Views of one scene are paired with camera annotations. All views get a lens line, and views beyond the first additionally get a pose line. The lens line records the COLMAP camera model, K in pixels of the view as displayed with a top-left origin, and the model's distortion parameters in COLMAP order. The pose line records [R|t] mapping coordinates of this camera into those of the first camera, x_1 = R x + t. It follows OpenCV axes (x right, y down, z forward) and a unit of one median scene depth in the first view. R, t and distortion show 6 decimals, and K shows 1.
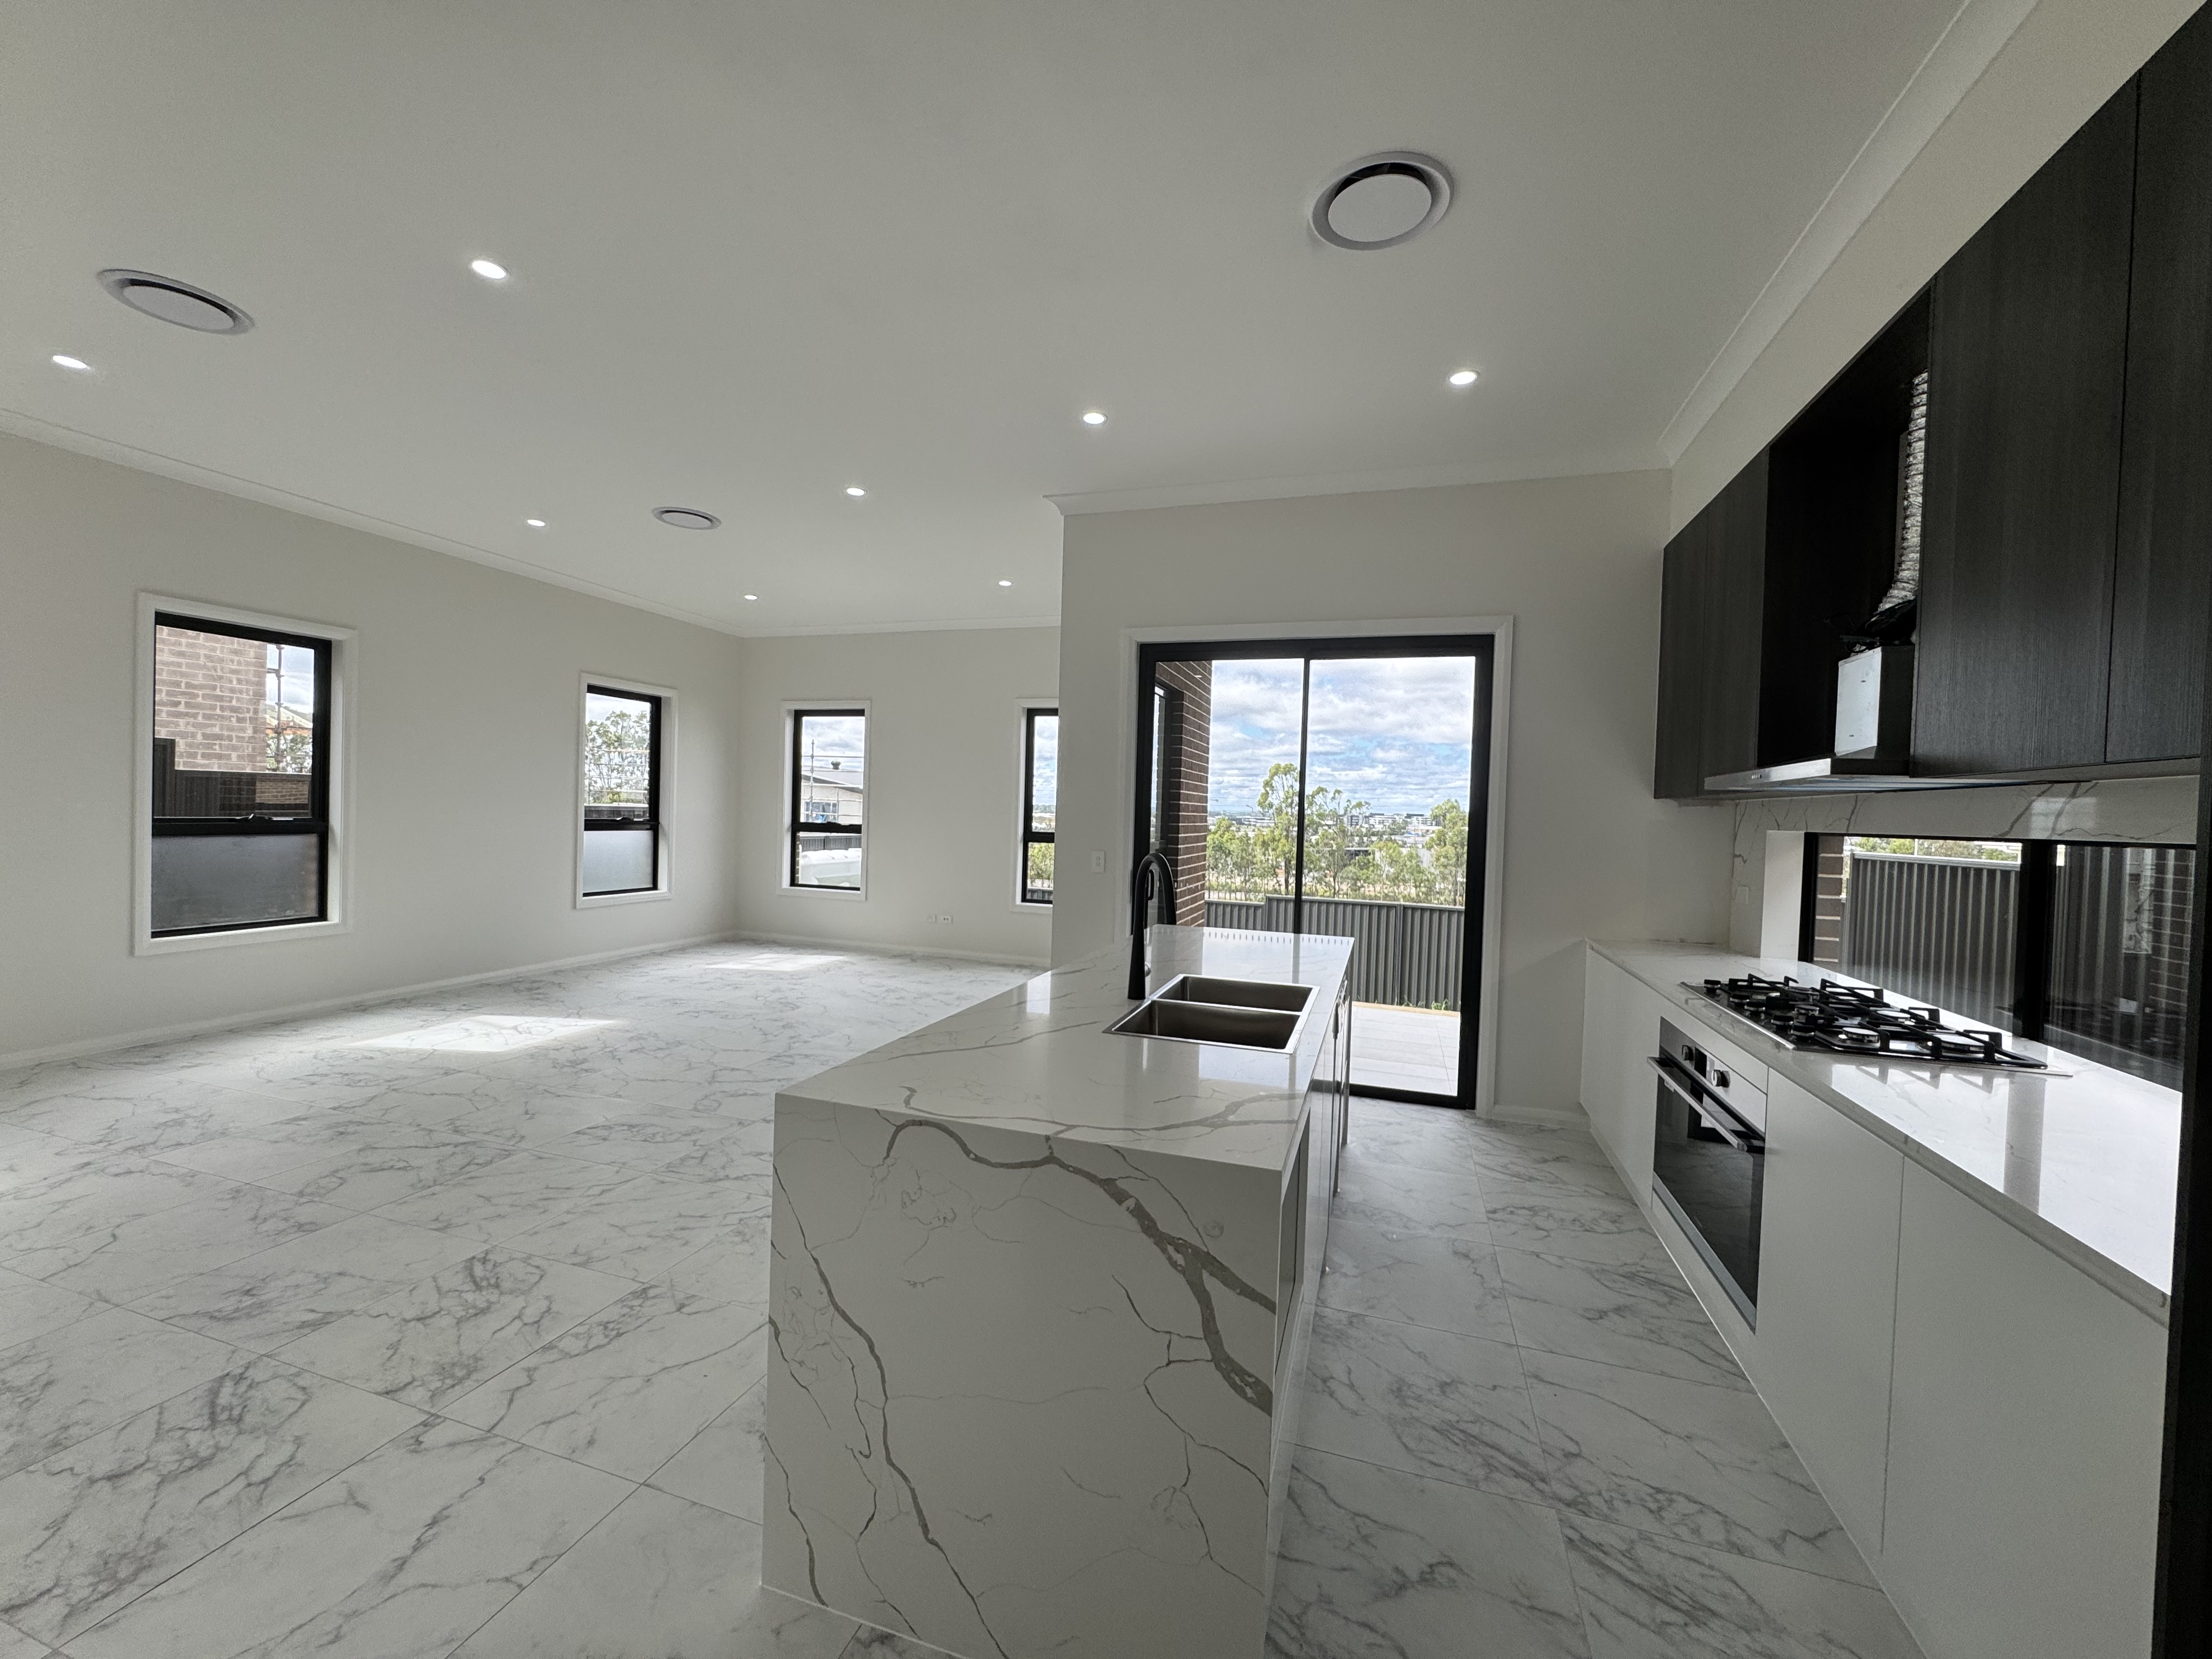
lens RADIAL K [[882.3, 0, 1103.5], [0, 882.3, 829.8], [0, 0, 1]] dist [-0.003003, 0.000780]
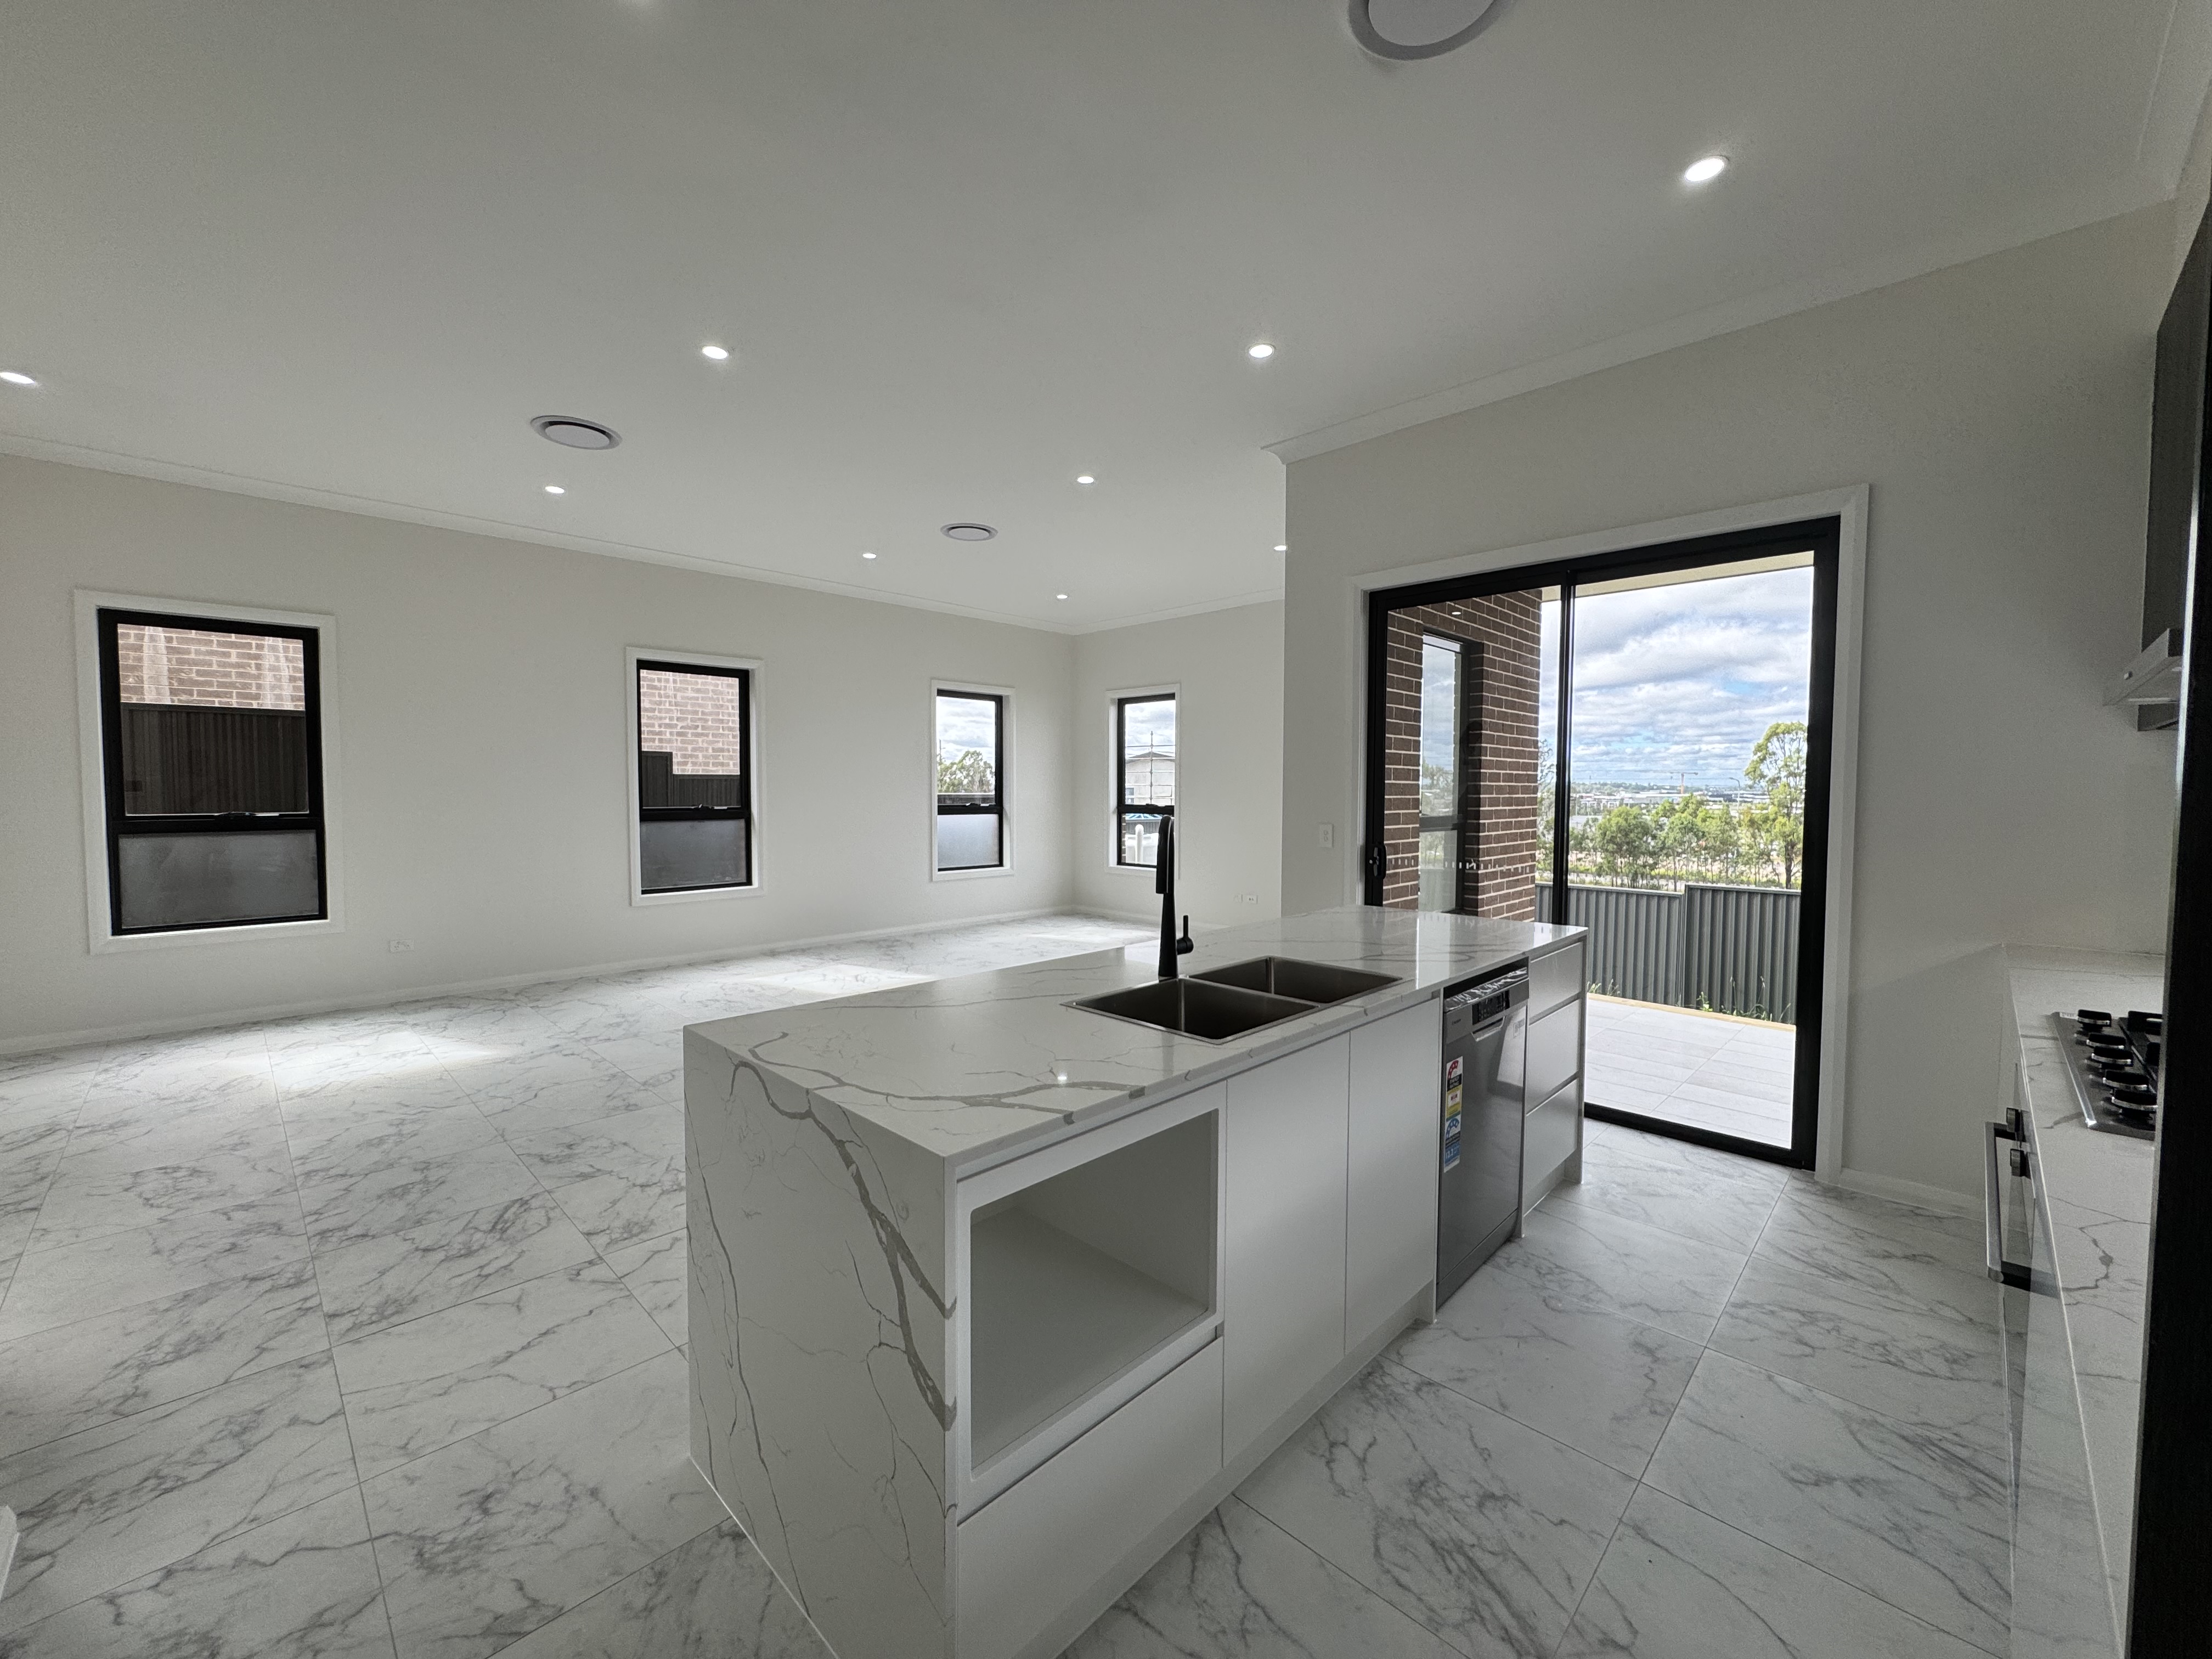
lens RADIAL K [[882.3, 0, 1105.0], [0, 882.3, 830.7], [0, 0, 1]] dist [-0.003003, 0.000780]
pose [[0.894279, -0.007362, -0.447450, 0.232404], [0.015411, 0.999778, 0.014352, 0.015754], [0.447245, -0.019730, 0.894194, 0.090634]]
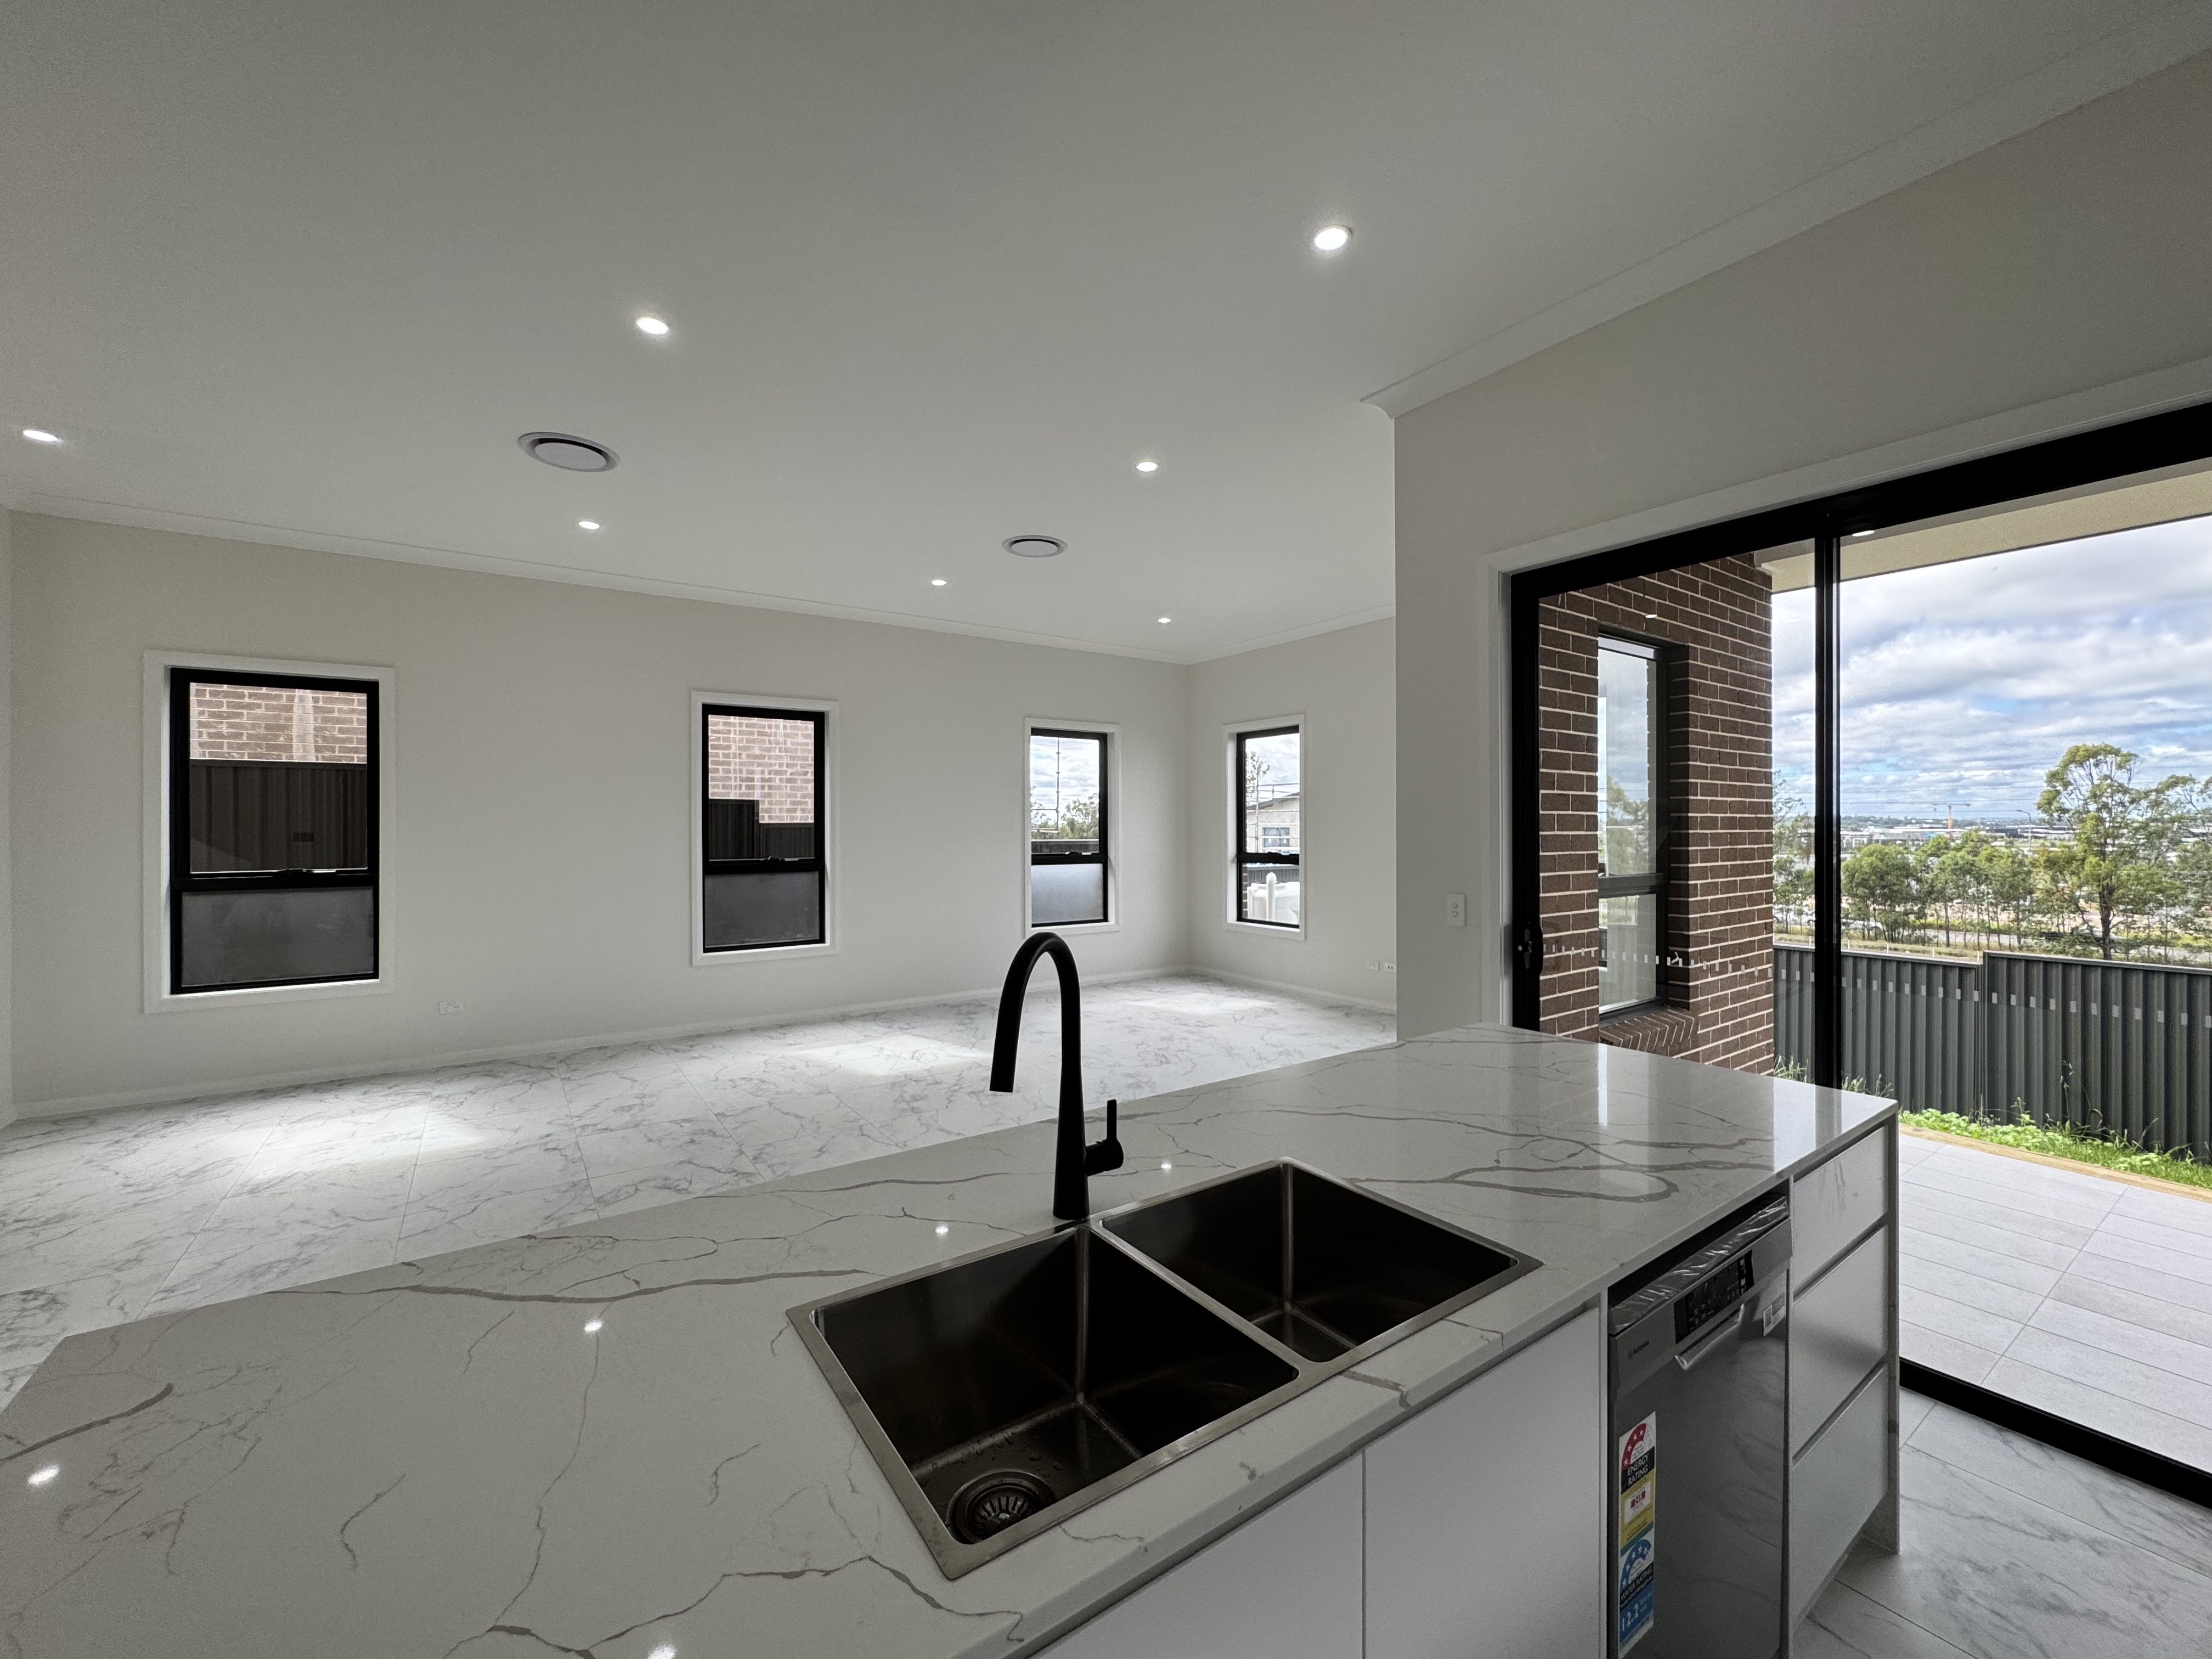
lens RADIAL K [[882.3, 0, 1106.5], [0, 882.3, 829.1], [0, 0, 1]] dist [-0.003003, 0.000780]
pose [[0.797222, -0.032336, -0.602820, 0.219585], [0.015035, 0.999318, -0.033722, -0.008293], [0.603499, 0.017821, 0.797164, 0.358343]]
